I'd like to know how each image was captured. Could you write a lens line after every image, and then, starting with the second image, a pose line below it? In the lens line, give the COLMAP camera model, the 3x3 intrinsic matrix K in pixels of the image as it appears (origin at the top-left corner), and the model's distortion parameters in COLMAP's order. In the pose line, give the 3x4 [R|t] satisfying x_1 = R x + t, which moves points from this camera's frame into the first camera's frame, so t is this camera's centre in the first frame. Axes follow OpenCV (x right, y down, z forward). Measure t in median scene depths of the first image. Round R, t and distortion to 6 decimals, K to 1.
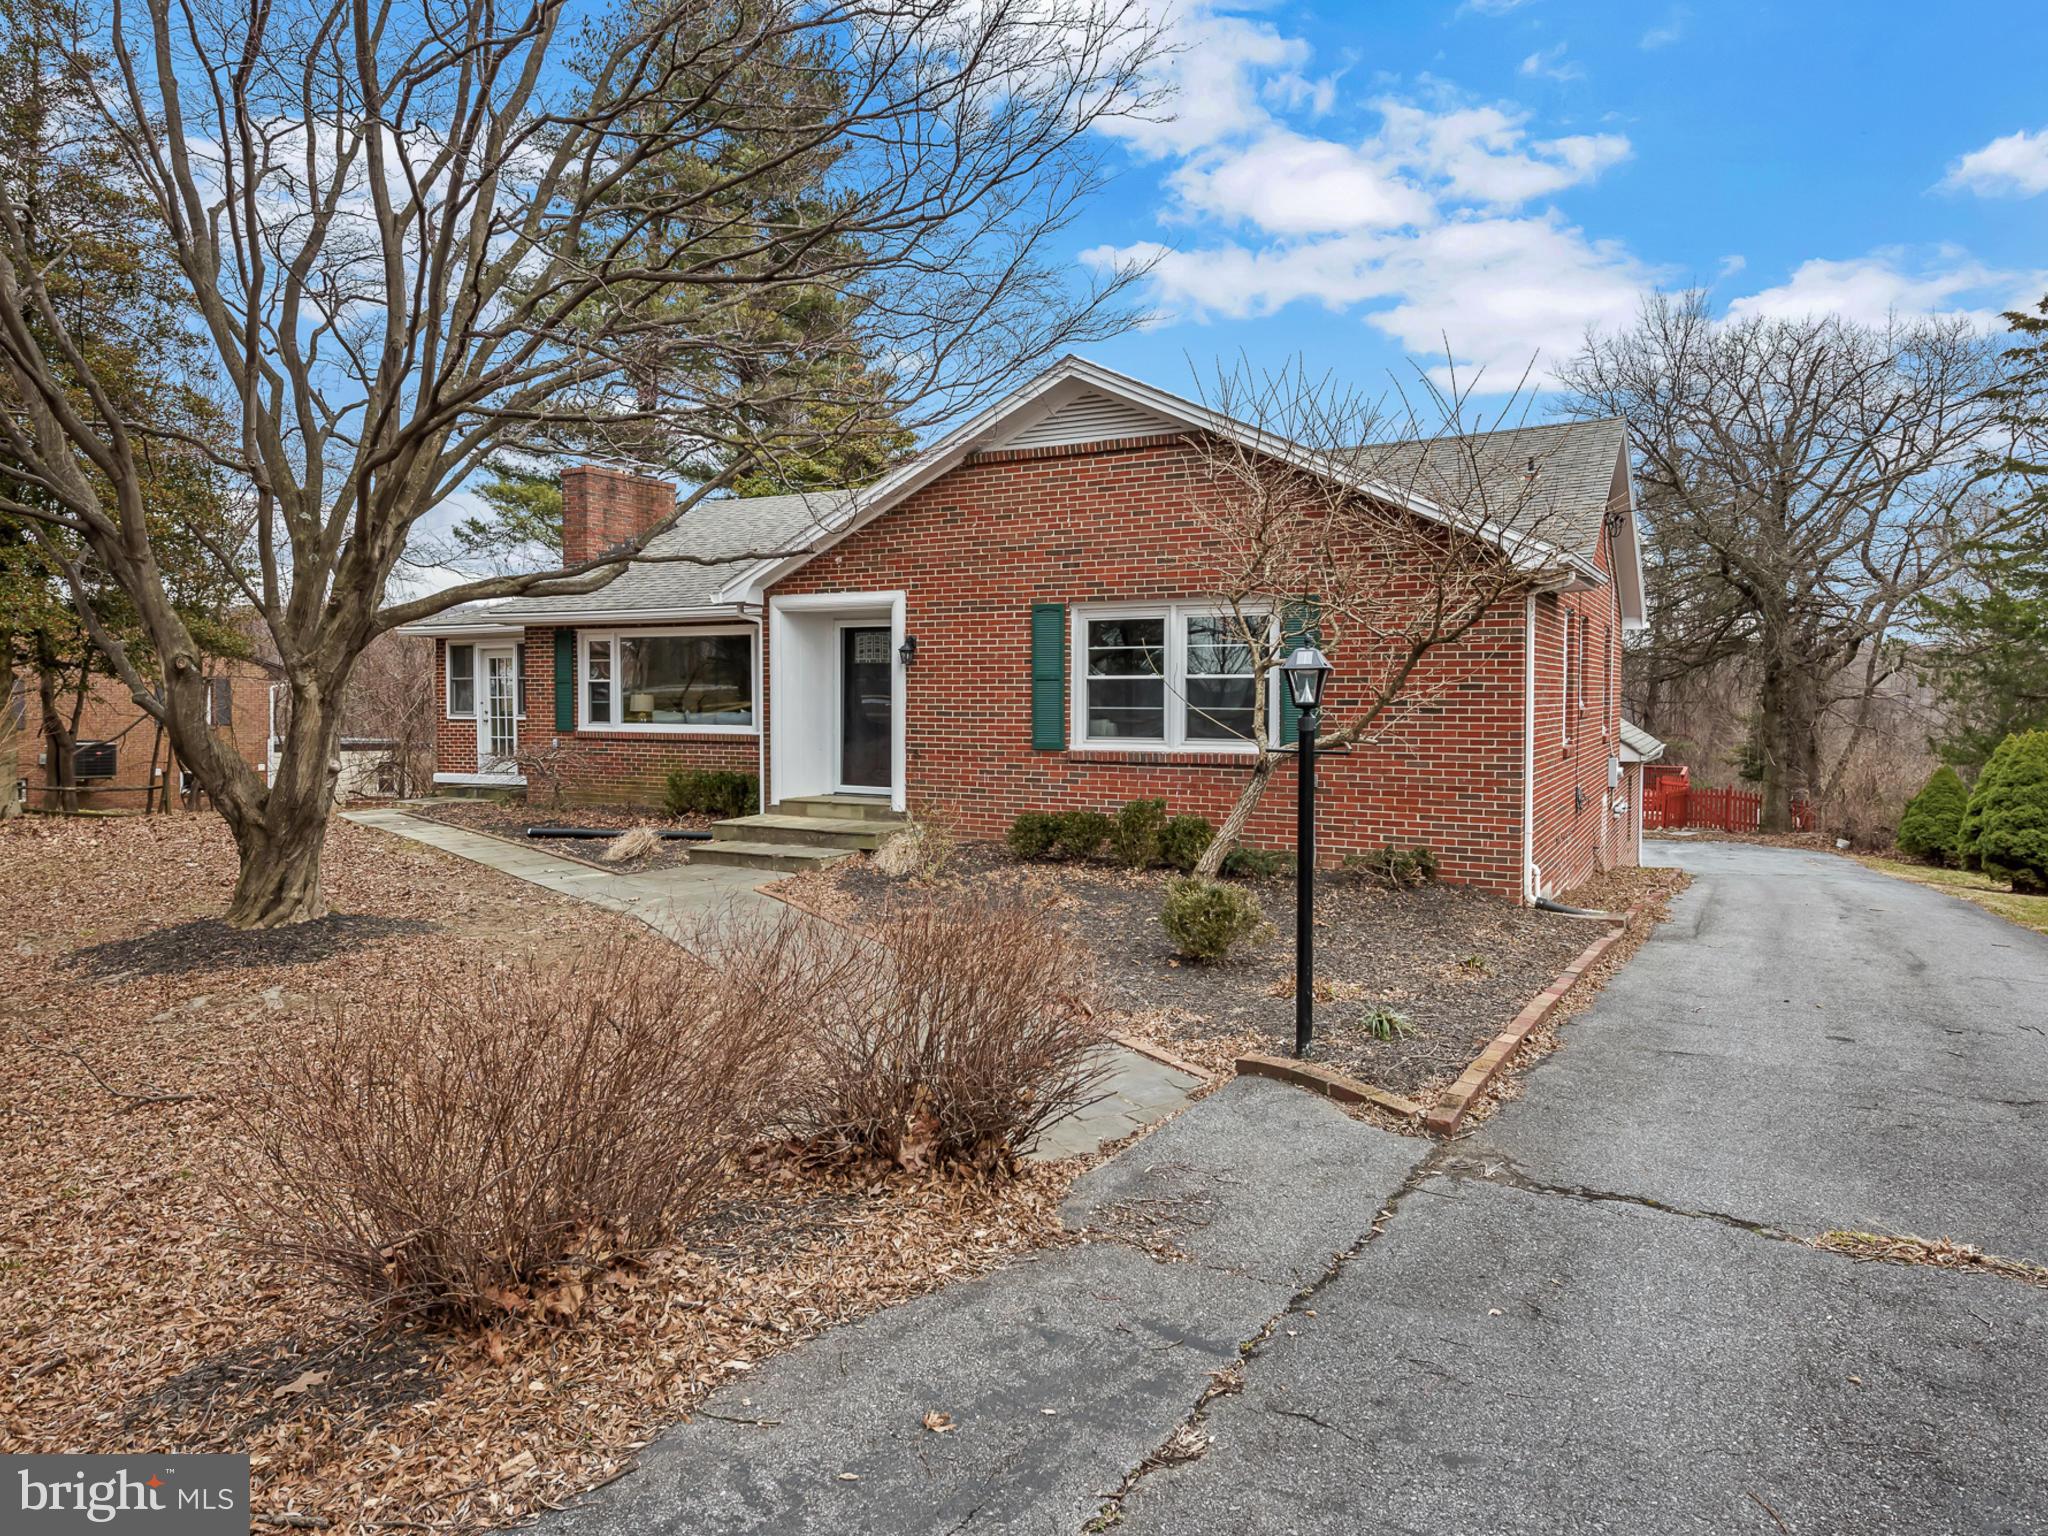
lens RADIAL K [[941.3, 0, 1053.9], [0, 941.3, 726.4], [0, 0, 1]] dist [0.004334, -0.000004]
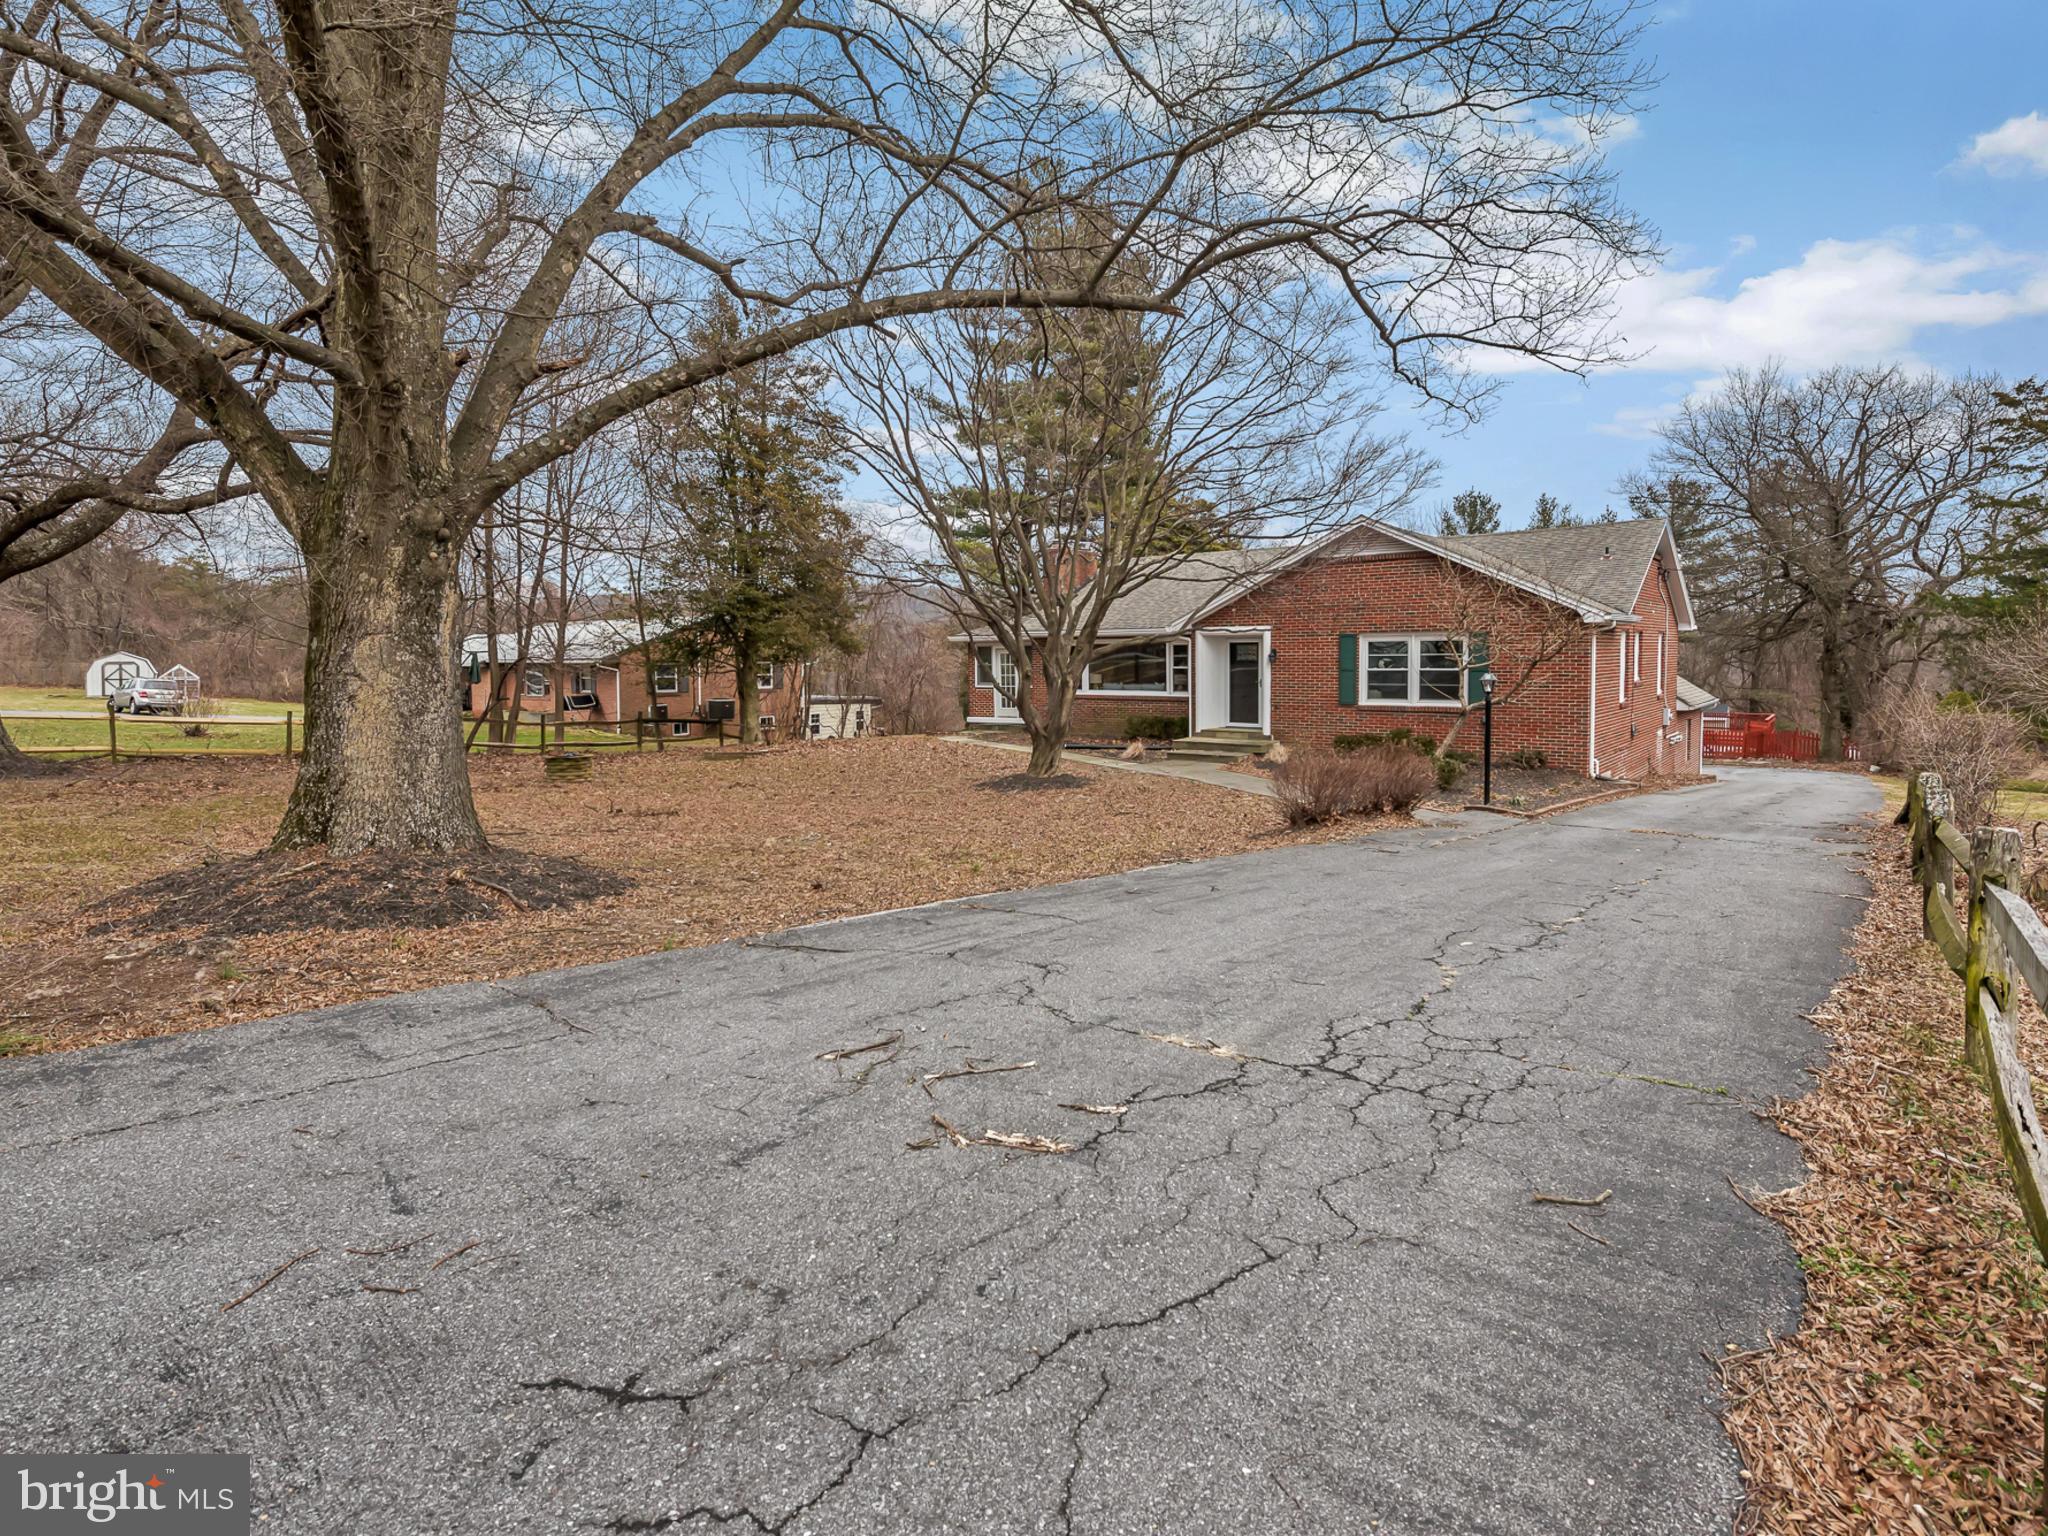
lens RADIAL K [[1019.0, 0, 1019.6], [0, 1019.0, 675.2], [0, 0, 1]] dist [0.002649, 0.000378]
pose [[0.990040, -0.005310, -0.140687, -0.396115], [0.005652, 0.999982, 0.002030, -0.047767], [0.140674, -0.002805, 0.990052, -1.281880]]
